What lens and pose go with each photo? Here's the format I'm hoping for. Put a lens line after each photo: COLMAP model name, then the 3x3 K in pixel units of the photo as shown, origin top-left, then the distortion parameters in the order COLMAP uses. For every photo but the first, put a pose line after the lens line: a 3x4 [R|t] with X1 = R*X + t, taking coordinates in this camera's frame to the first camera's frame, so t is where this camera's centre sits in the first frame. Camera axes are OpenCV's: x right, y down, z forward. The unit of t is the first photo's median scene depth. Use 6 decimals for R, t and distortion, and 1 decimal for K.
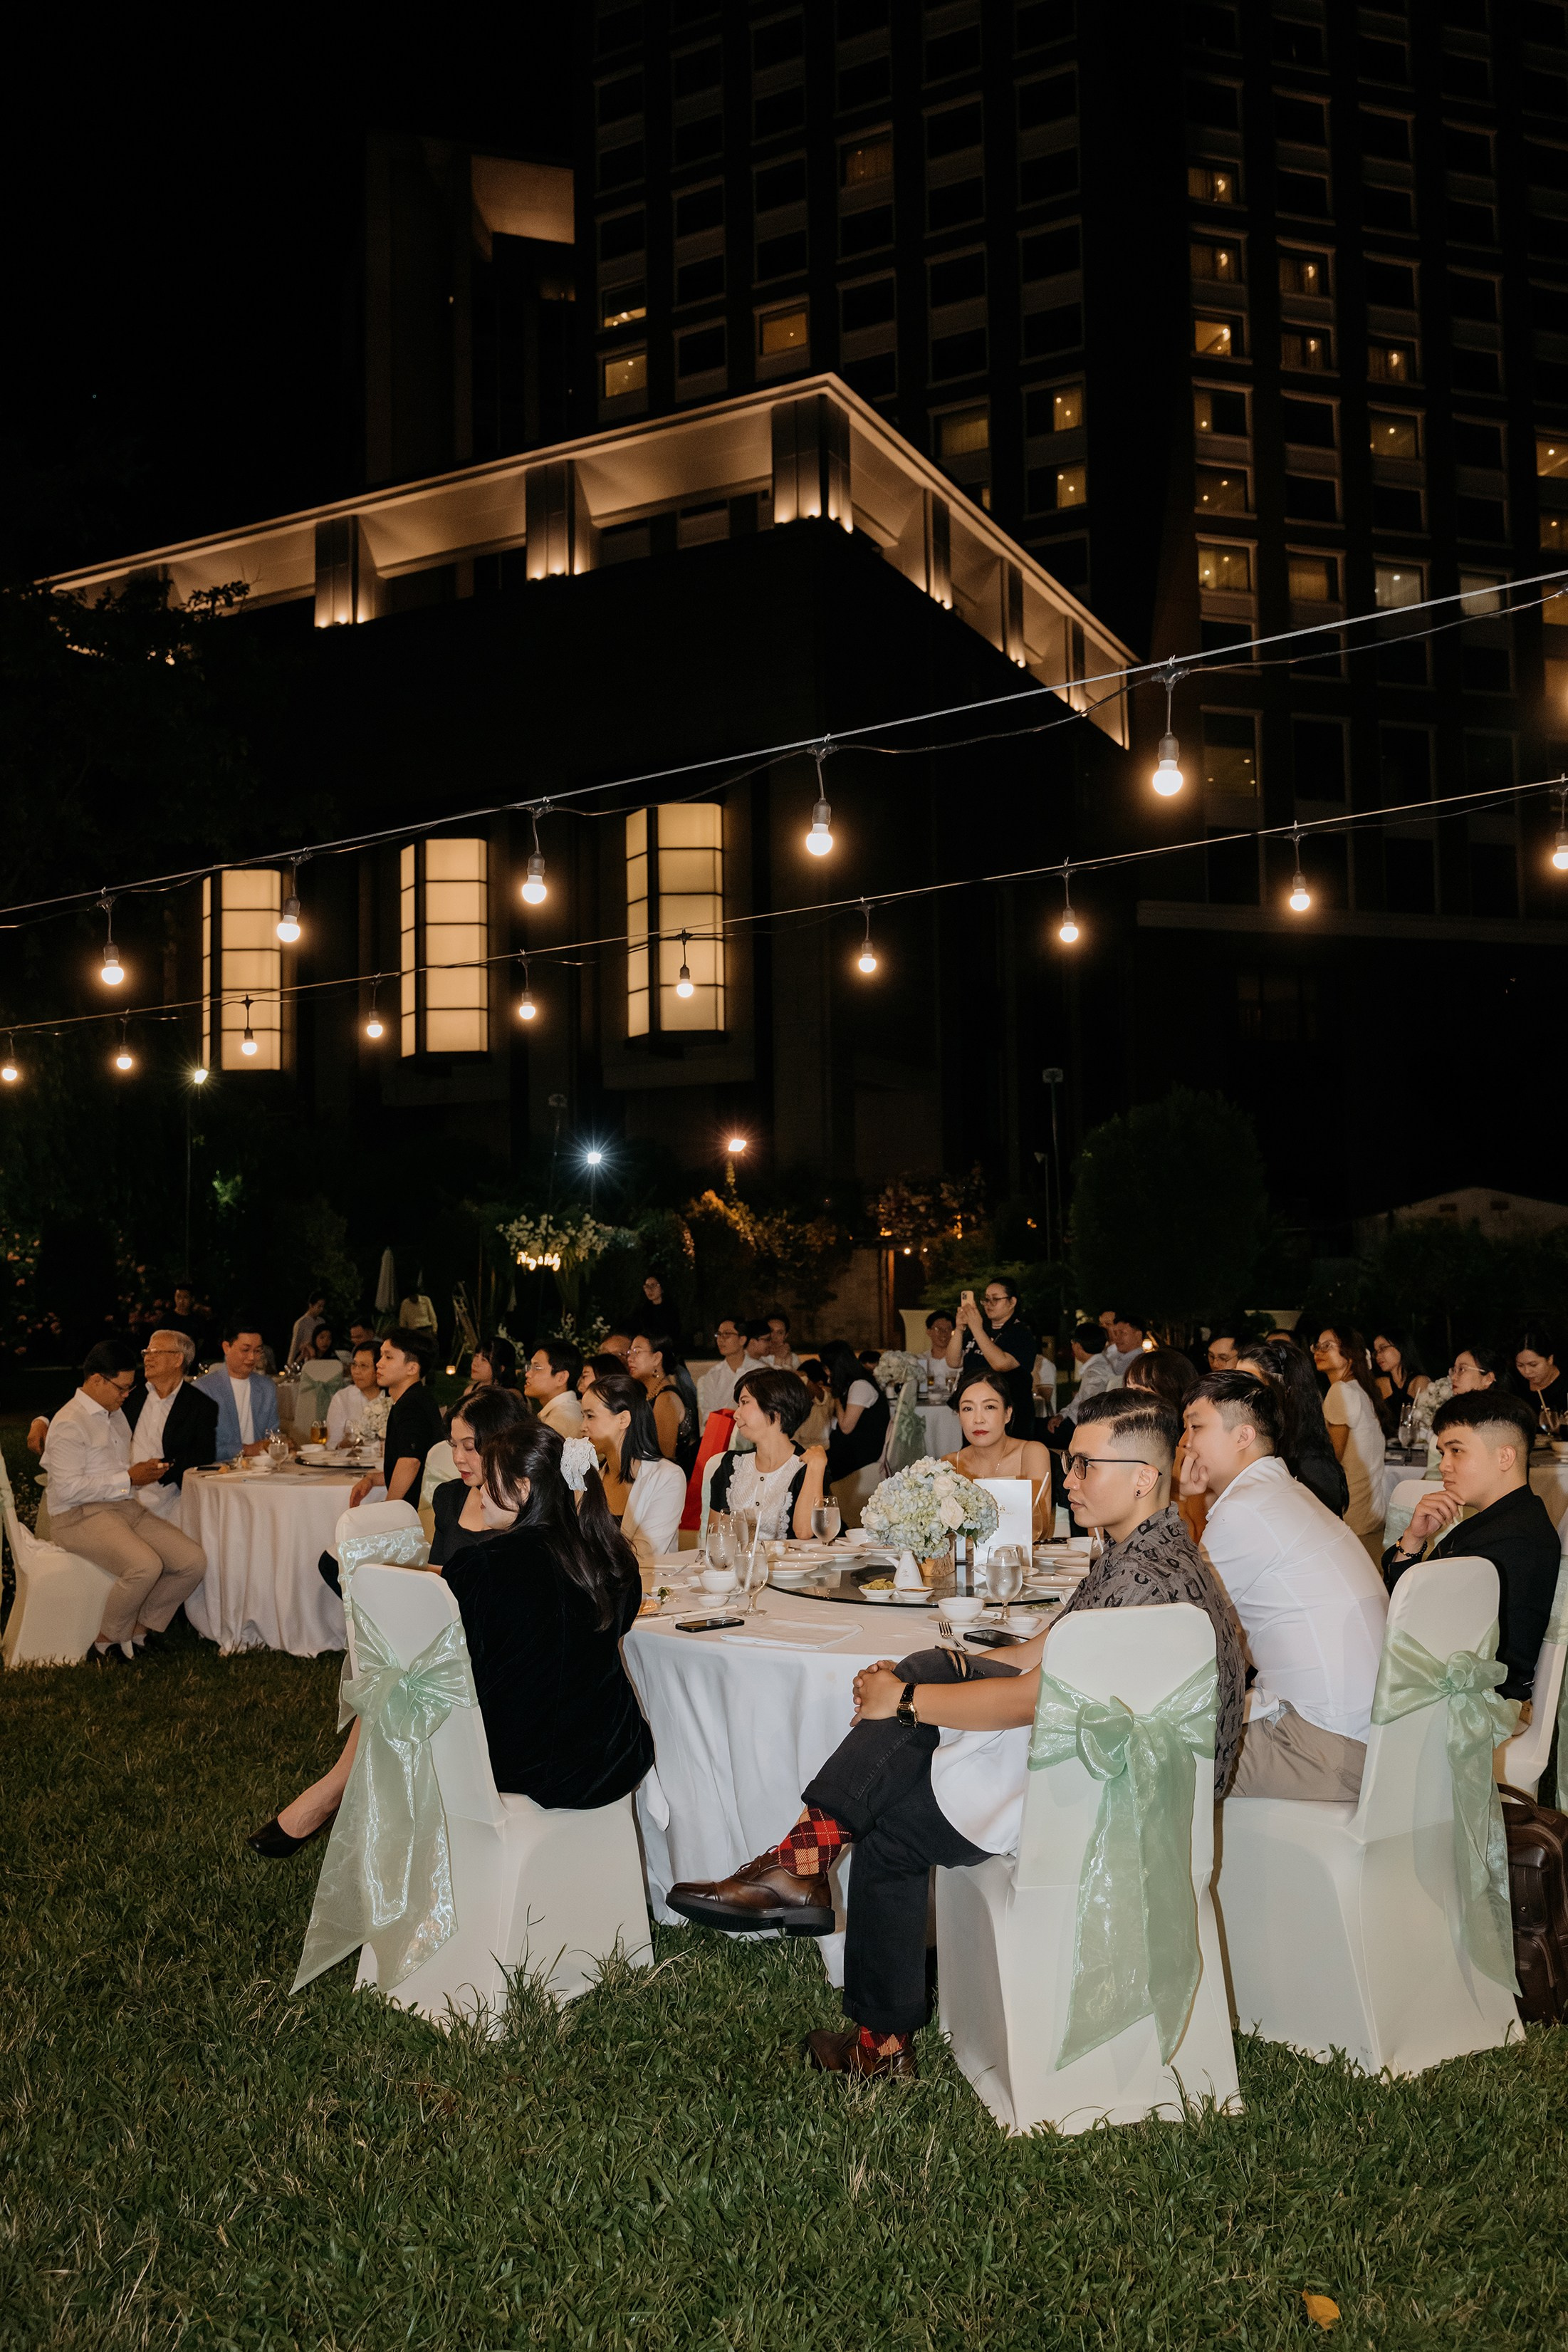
lens RADIAL K [[1928.1, 0, 833.0], [0, 1928.1, 1178.1], [0, 0, 1]] dist [0.003924, -0.000254]
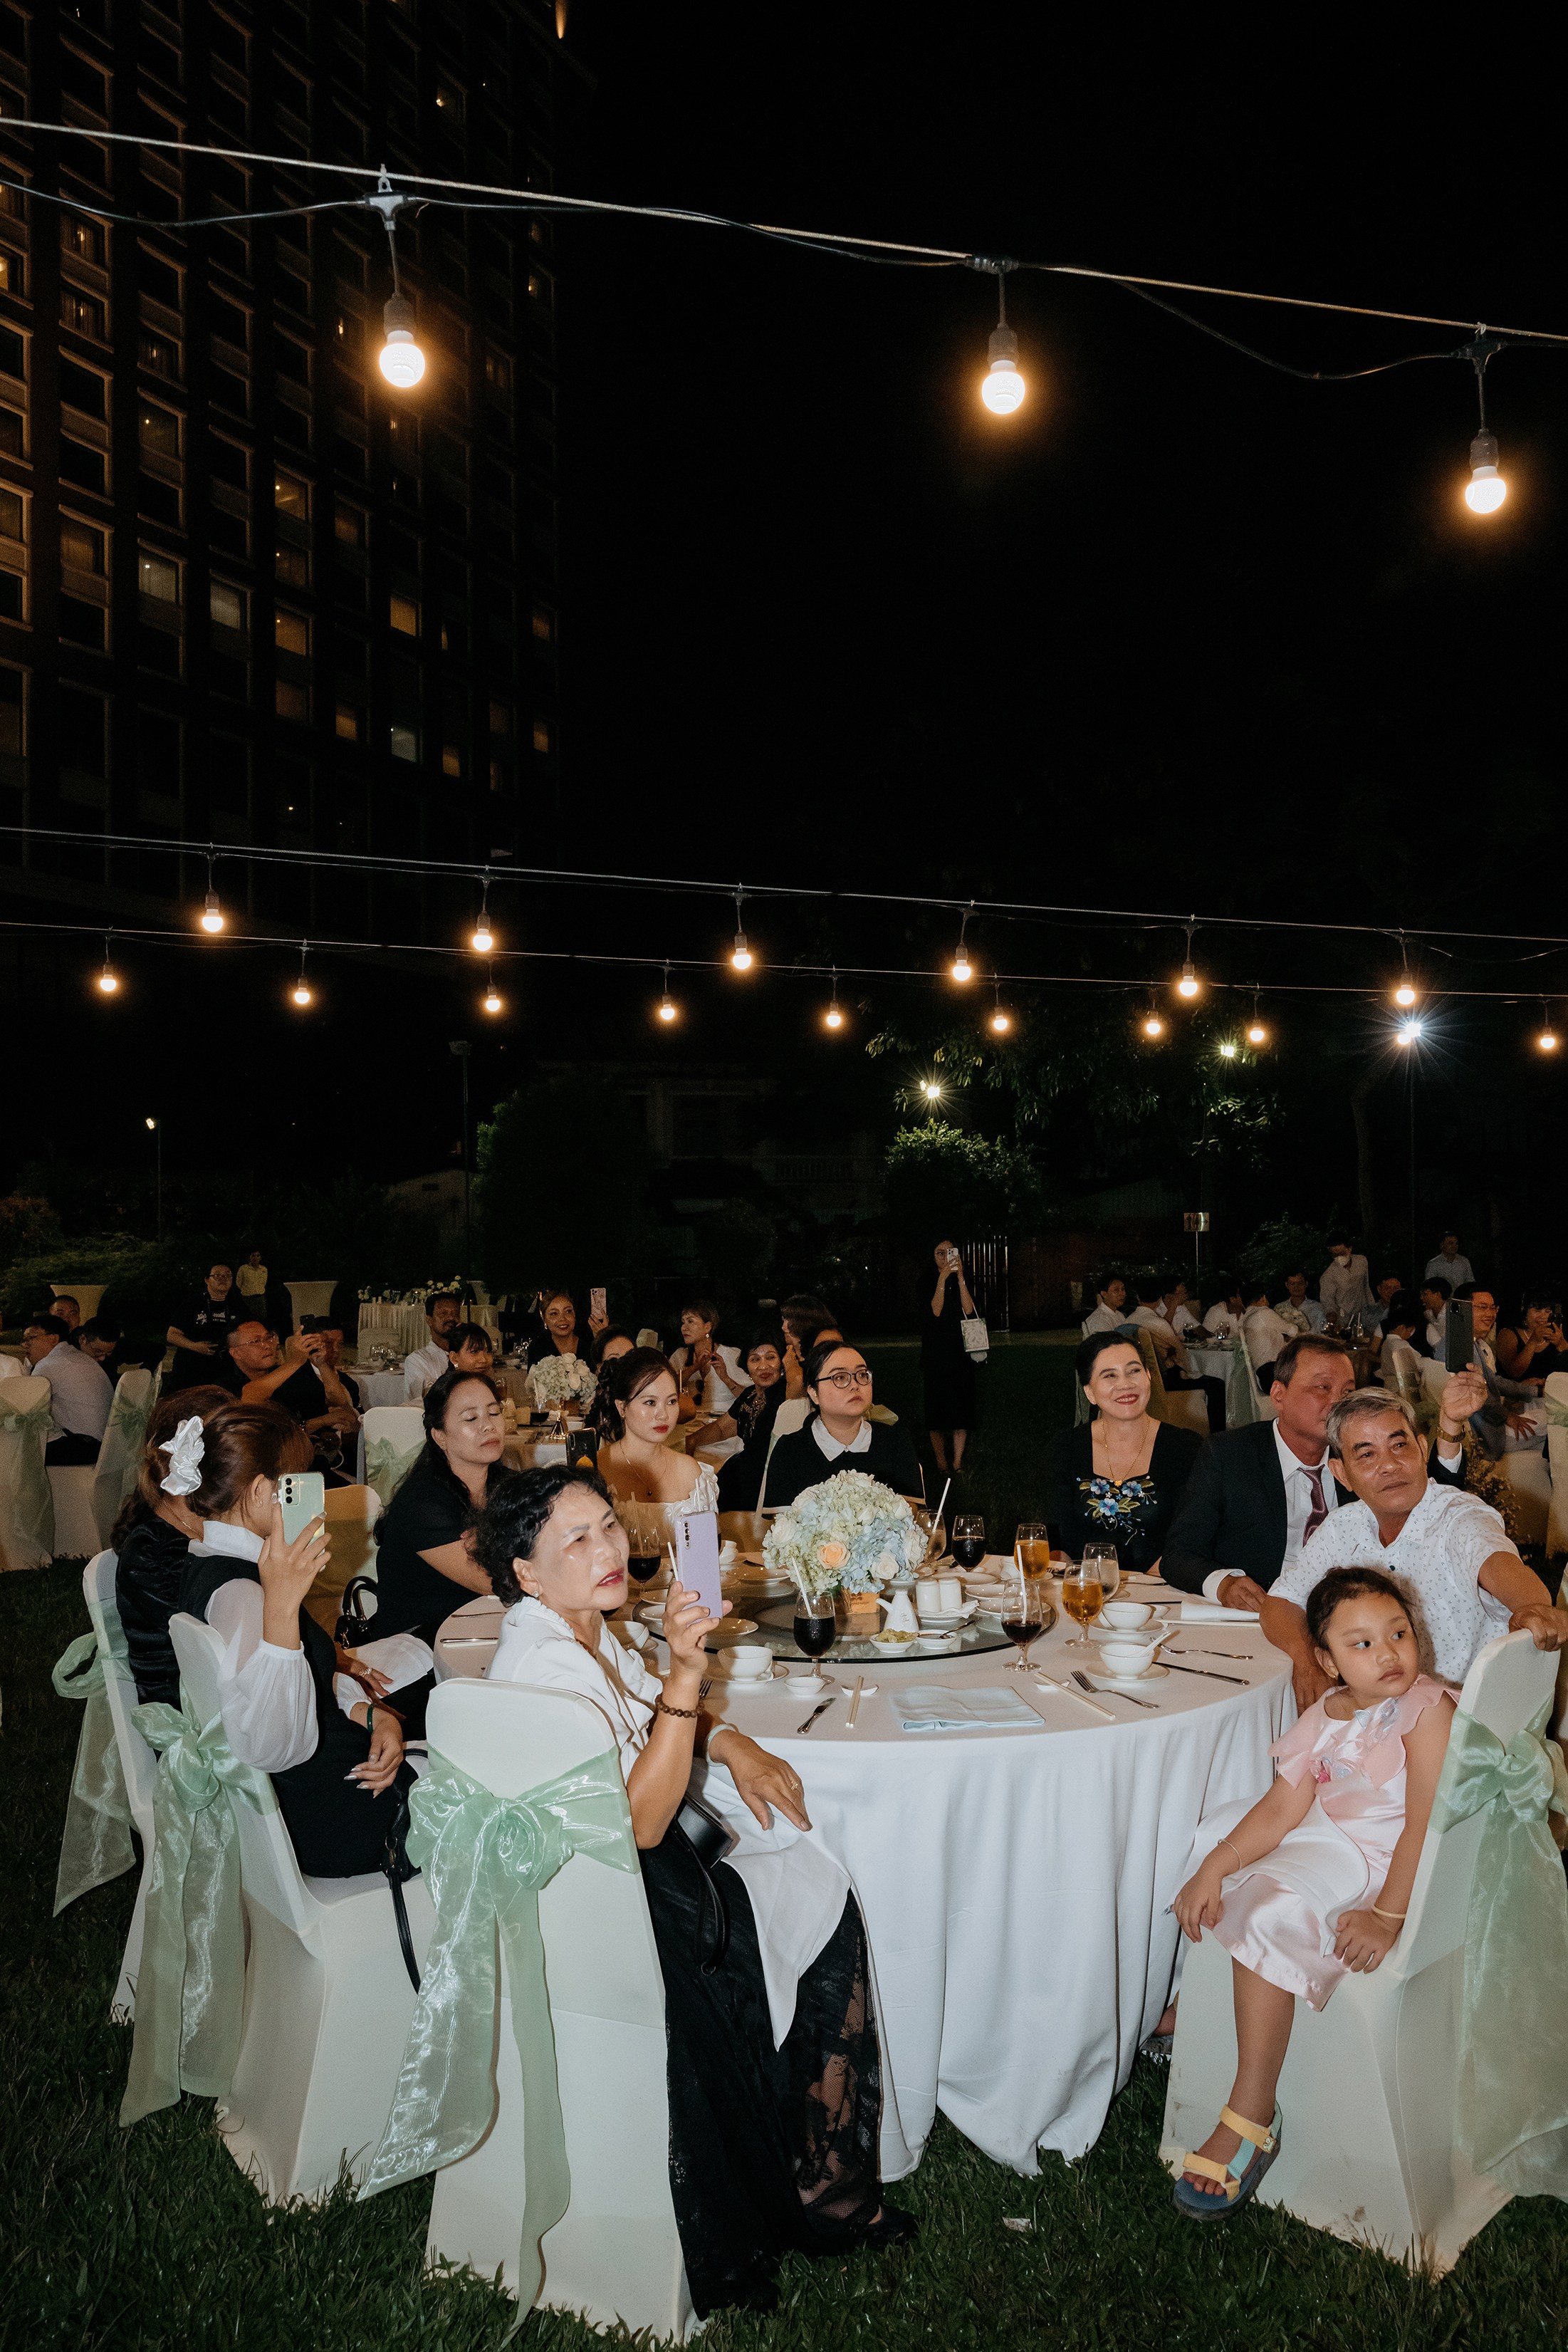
lens RADIAL K [[1866.5, 0, 782.5], [0, 1866.5, 1164.0], [0, 0, 1]] dist [-0.008507, 0.017260]
pose [[0.686323, 0.037534, 0.726328, -0.190498], [-0.040059, 0.999102, -0.013778, 0.005011], [-0.726193, -0.019640, 0.687211, 0.075608]]
